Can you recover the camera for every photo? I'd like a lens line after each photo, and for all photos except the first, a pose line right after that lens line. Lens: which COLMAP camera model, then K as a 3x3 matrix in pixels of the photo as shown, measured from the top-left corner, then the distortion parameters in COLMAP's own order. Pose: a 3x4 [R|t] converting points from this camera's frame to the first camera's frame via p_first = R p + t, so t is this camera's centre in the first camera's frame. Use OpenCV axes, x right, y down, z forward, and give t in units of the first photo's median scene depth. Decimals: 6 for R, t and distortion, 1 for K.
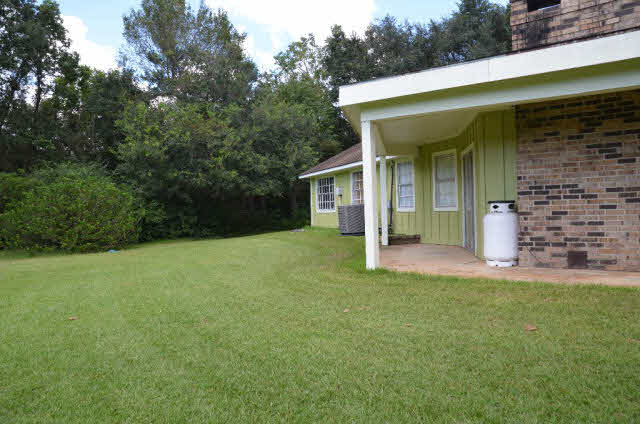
lens RADIAL K [[503.0, 0, 320.7], [0, 503.0, 219.1], [0, 0, 1]] dist [-0.171115, 0.133456]
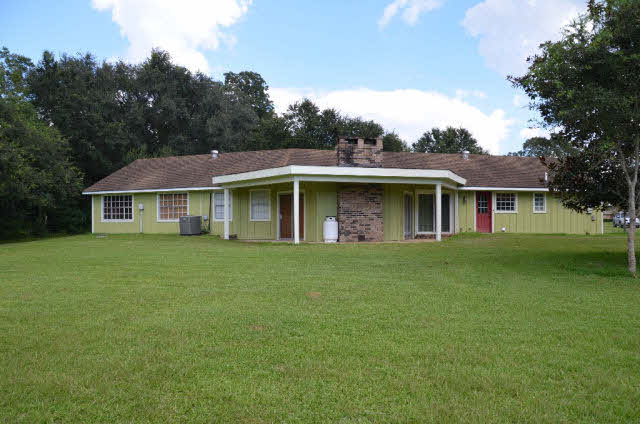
lens RADIAL K [[503.0, 0, 320.7], [0, 503.0, 219.1], [0, 0, 1]] dist [-0.171115, 0.133456]
pose [[0.655885, 0.034767, 0.754060, -1.625102], [-0.002907, 0.999048, -0.043534, 0.091058], [-0.754855, 0.026361, 0.655362, -0.640089]]
